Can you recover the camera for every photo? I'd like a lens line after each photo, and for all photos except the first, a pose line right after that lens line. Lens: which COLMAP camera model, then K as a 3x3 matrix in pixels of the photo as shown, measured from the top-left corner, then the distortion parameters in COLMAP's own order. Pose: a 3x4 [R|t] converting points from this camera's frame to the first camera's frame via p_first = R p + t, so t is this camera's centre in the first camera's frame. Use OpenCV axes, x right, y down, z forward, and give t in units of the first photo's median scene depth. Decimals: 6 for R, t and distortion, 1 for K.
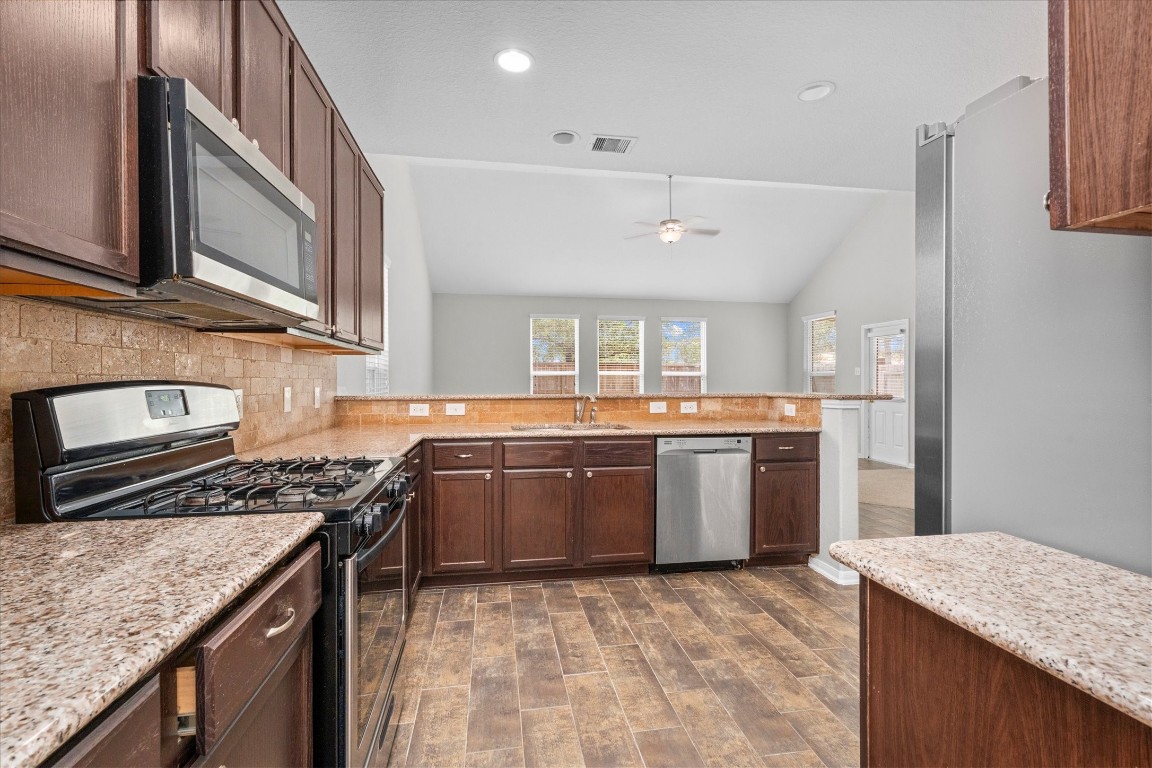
lens RADIAL K [[515.7, 0, 575.9], [0, 515.7, 383.3], [0, 0, 1]] dist [0.002993, 0.000682]
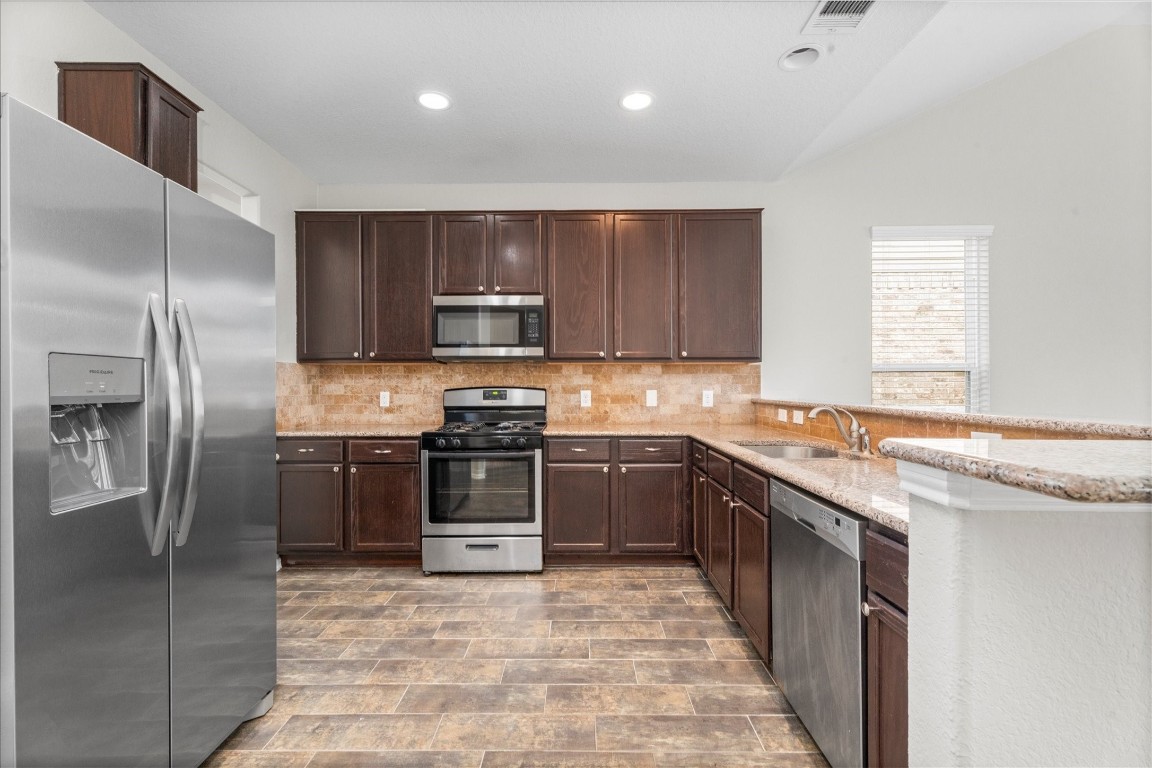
lens RADIAL K [[515.7, 0, 577.4], [0, 515.7, 387.2], [0, 0, 1]] dist [0.002993, 0.000682]
pose [[-0.177434, 0.005089, -0.984119, 0.846228], [-0.004660, 0.999971, 0.006012, -0.008486], [0.984122, 0.005653, -0.177406, 0.902744]]
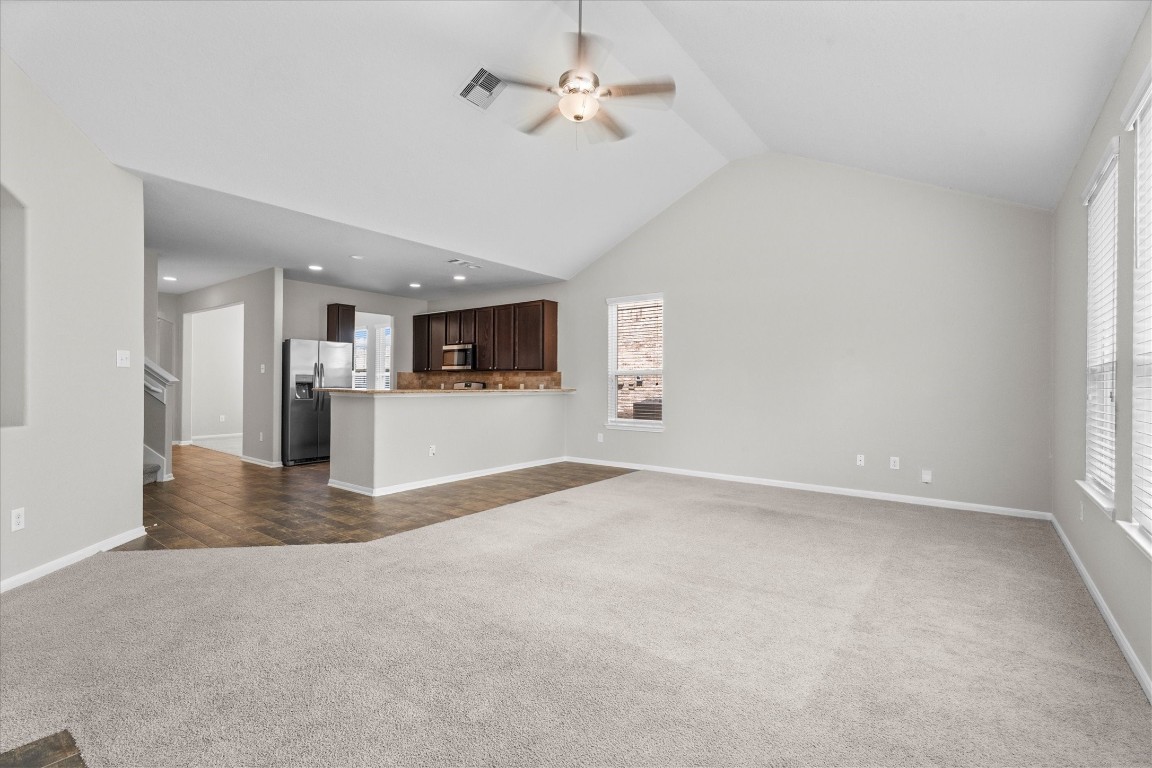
lens RADIAL K [[515.7, 0, 576.6], [0, 515.7, 381.4], [0, 0, 1]] dist [0.002993, 0.000682]
pose [[-0.736940, -0.006656, -0.675926, 1.211181], [-0.010629, 0.999942, 0.001741, -0.014861], [0.675875, 0.008468, -0.736968, 3.139725]]
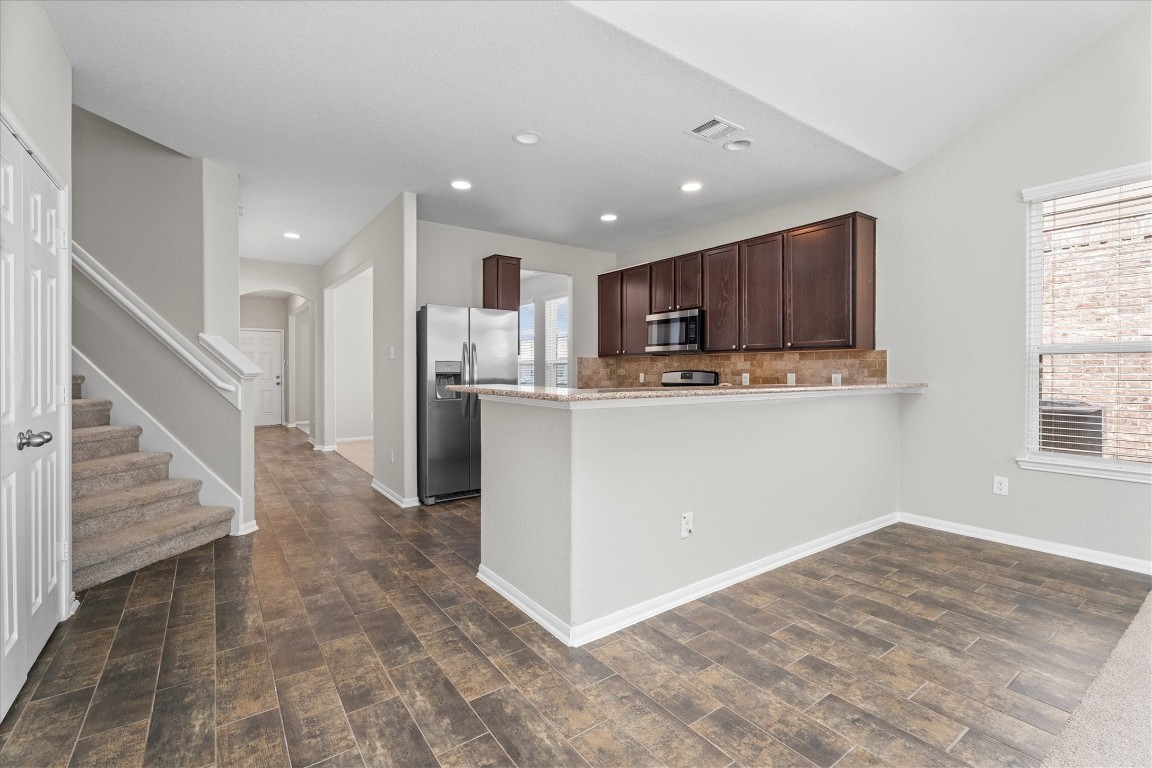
lens RADIAL K [[515.7, 0, 579.3], [0, 515.7, 377.2], [0, 0, 1]] dist [0.002993, 0.000682]
pose [[-0.897780, 0.005507, -0.440409, 0.834559], [-0.002148, 0.999855, 0.016881, -0.007542], [0.440438, 0.016101, -0.897638, 2.017999]]
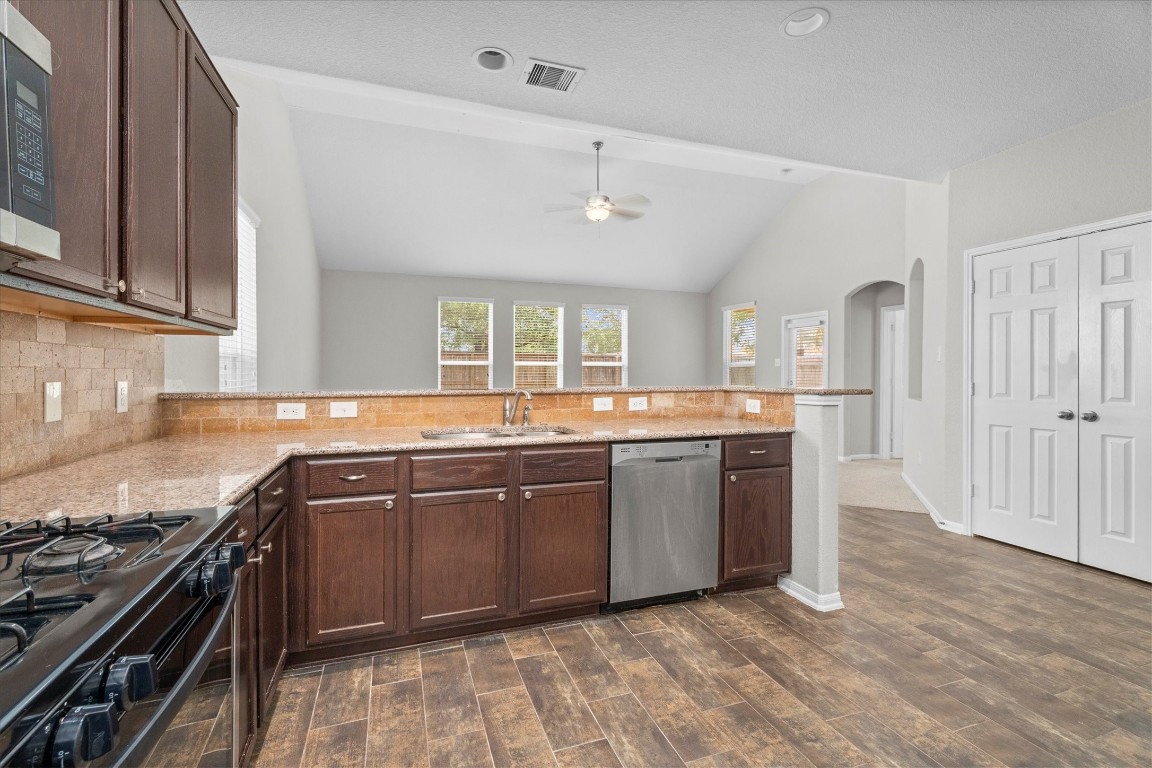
lens RADIAL K [[515.7, 0, 573.5], [0, 515.7, 371.9], [0, 0, 1]] dist [0.002993, 0.000682]
pose [[0.984587, 0.002212, 0.174881, -0.041318], [-0.001643, 0.999993, -0.003401, -0.002901], [-0.174888, 0.003062, 0.984584, 0.233781]]
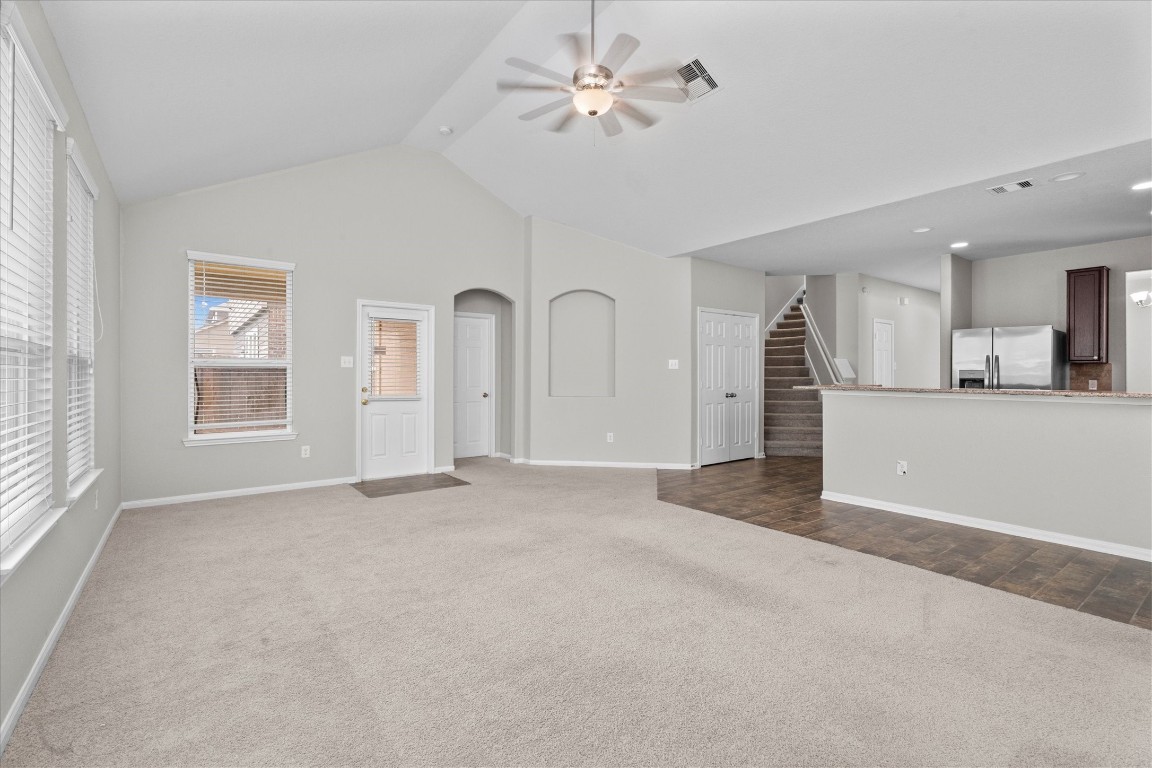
lens RADIAL K [[515.7, 0, 576.2], [0, 515.7, 376.8], [0, 0, 1]] dist [0.002993, 0.000682]
pose [[-0.458591, -0.002745, 0.888643, -0.629652], [0.003746, 0.999980, 0.005022, -0.018005], [-0.888639, 0.005632, -0.458572, 2.849709]]
